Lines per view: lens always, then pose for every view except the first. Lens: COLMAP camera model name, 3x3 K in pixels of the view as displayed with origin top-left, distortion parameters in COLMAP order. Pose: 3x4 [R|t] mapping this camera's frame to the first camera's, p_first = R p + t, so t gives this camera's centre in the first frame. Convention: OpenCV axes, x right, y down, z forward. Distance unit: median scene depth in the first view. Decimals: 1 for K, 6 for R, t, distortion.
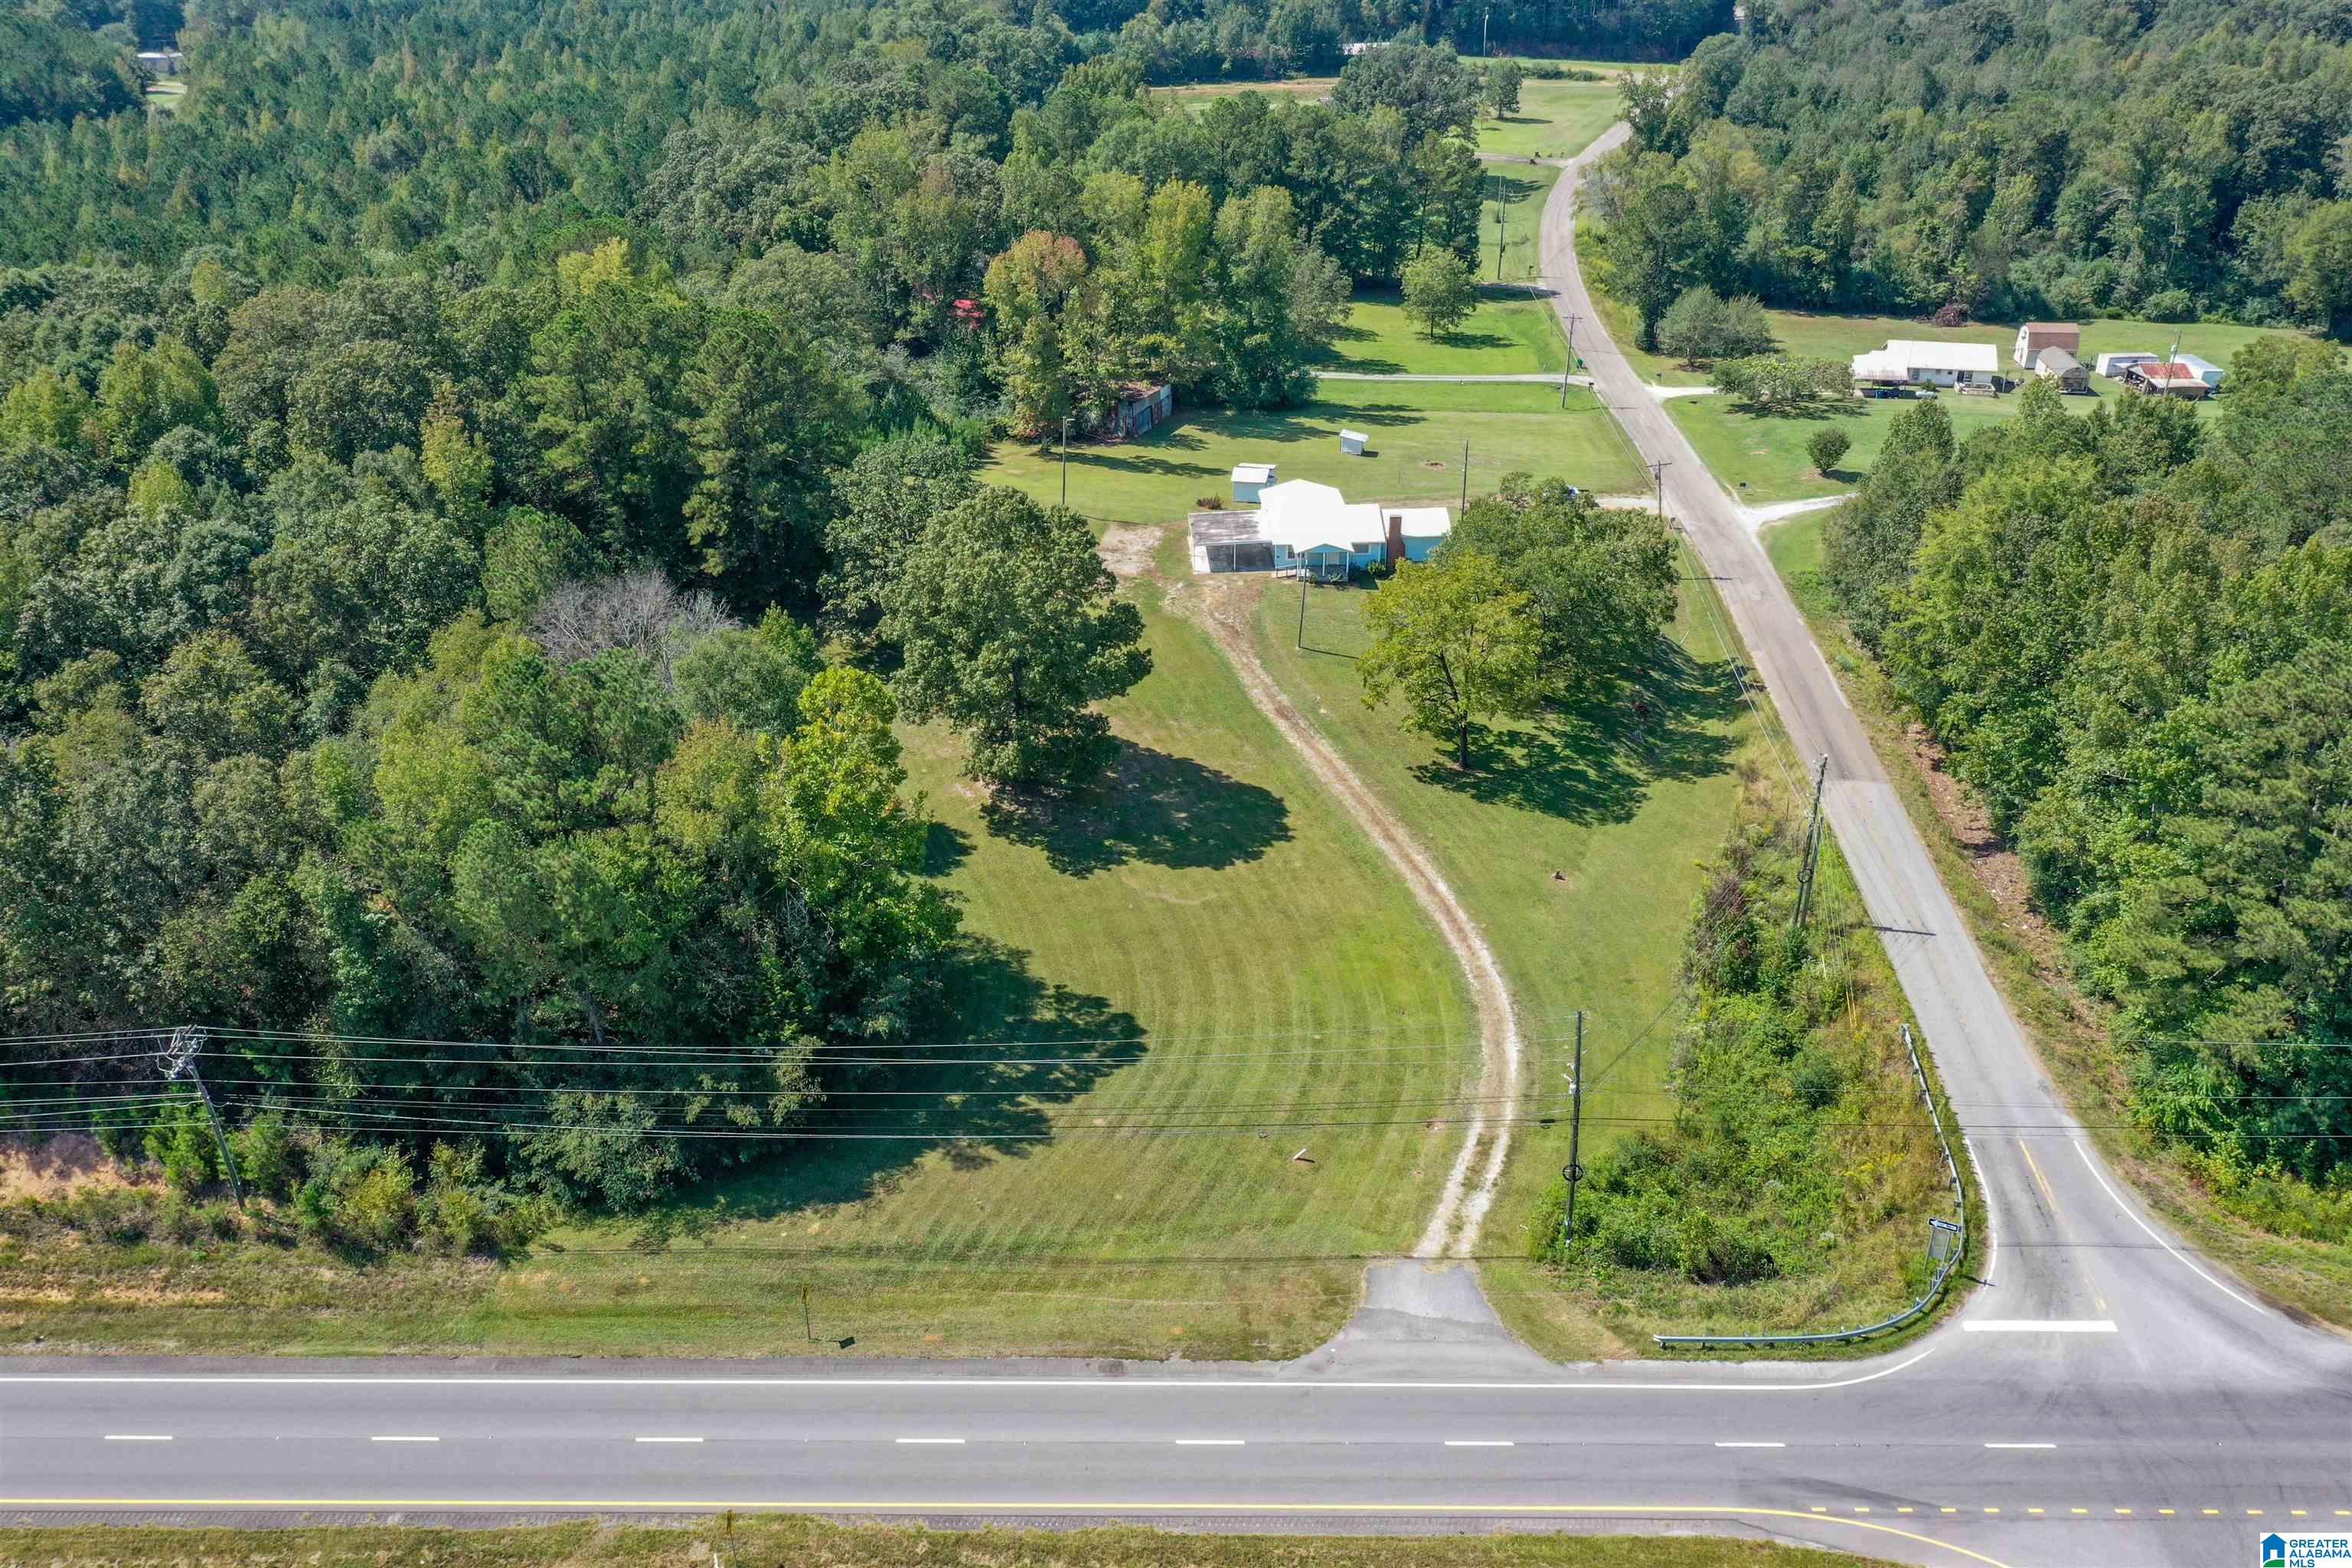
lens RADIAL K [[1832.8, 0, 1175.0], [0, 1832.8, 790.8], [0, 0, 1]] dist [-0.002251, 0.004259]
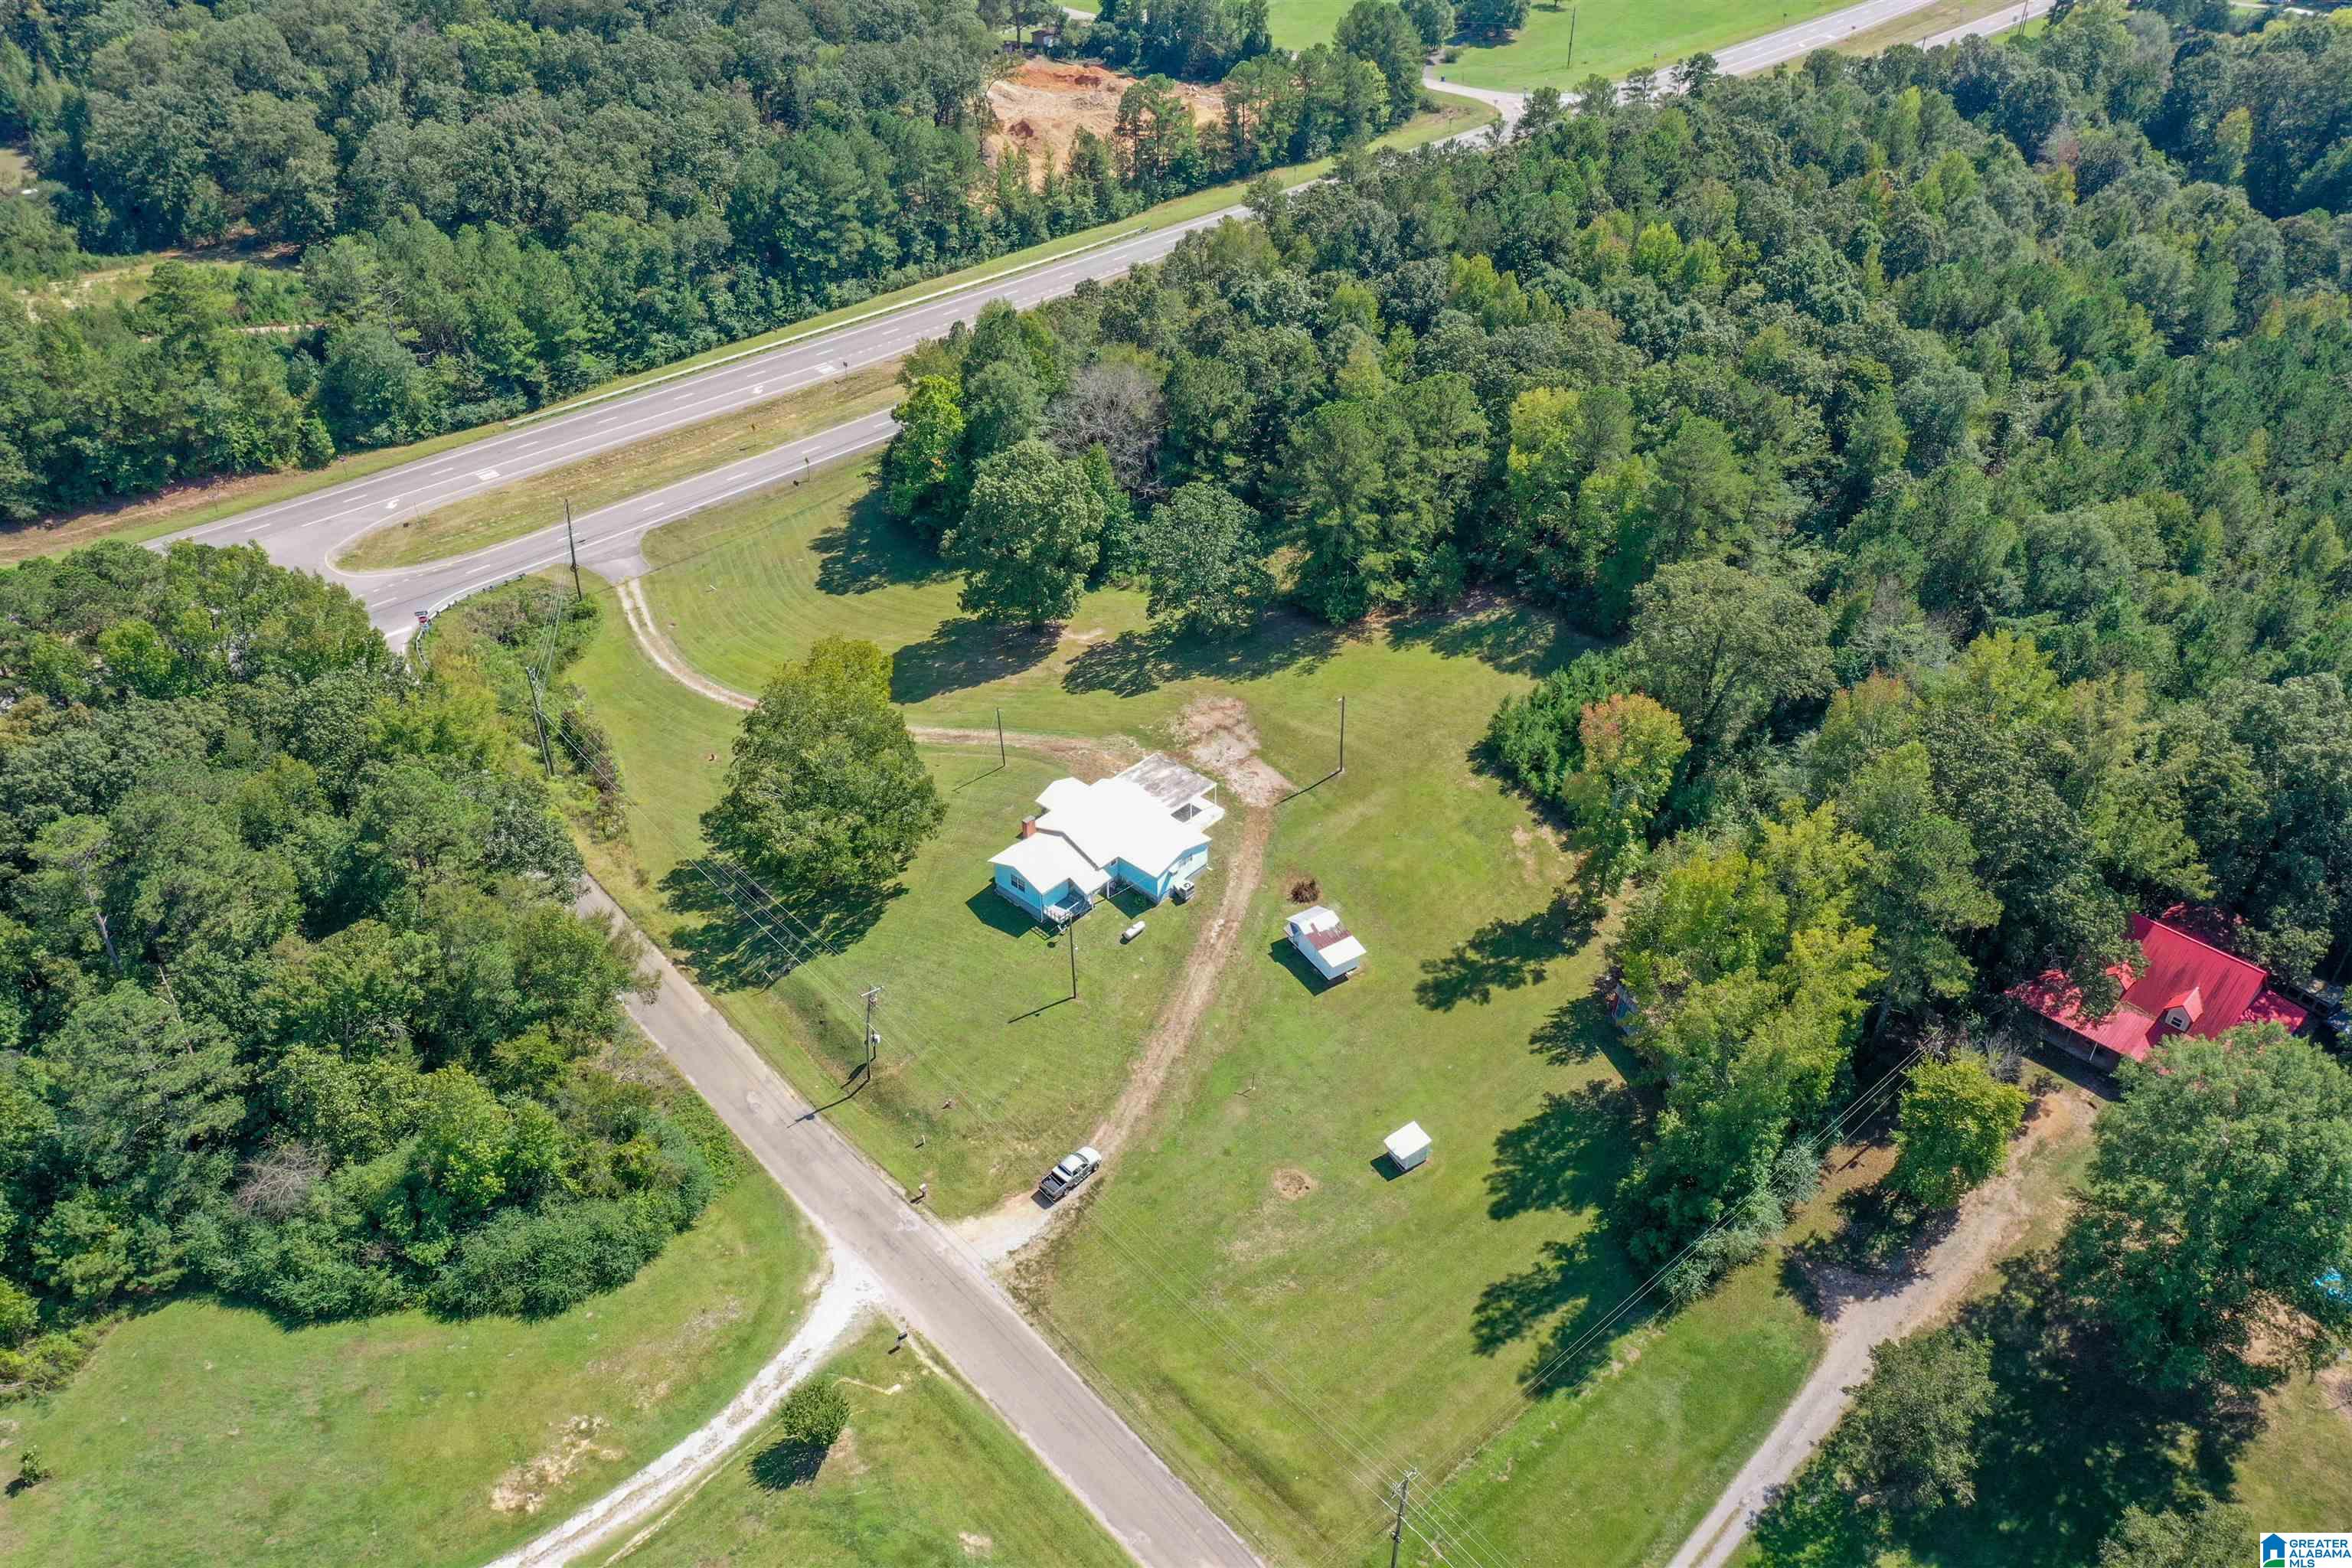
lens RADIAL K [[1849.7, 0, 1176.0], [0, 1849.7, 784.0], [0, 0, 1]] dist [0.012979, -0.003761]
pose [[-0.710431, 0.420725, -0.564162, 0.986825], [-0.325968, 0.513744, 0.793607, -1.565309], [0.623725, 0.747702, -0.227837, 1.951628]]
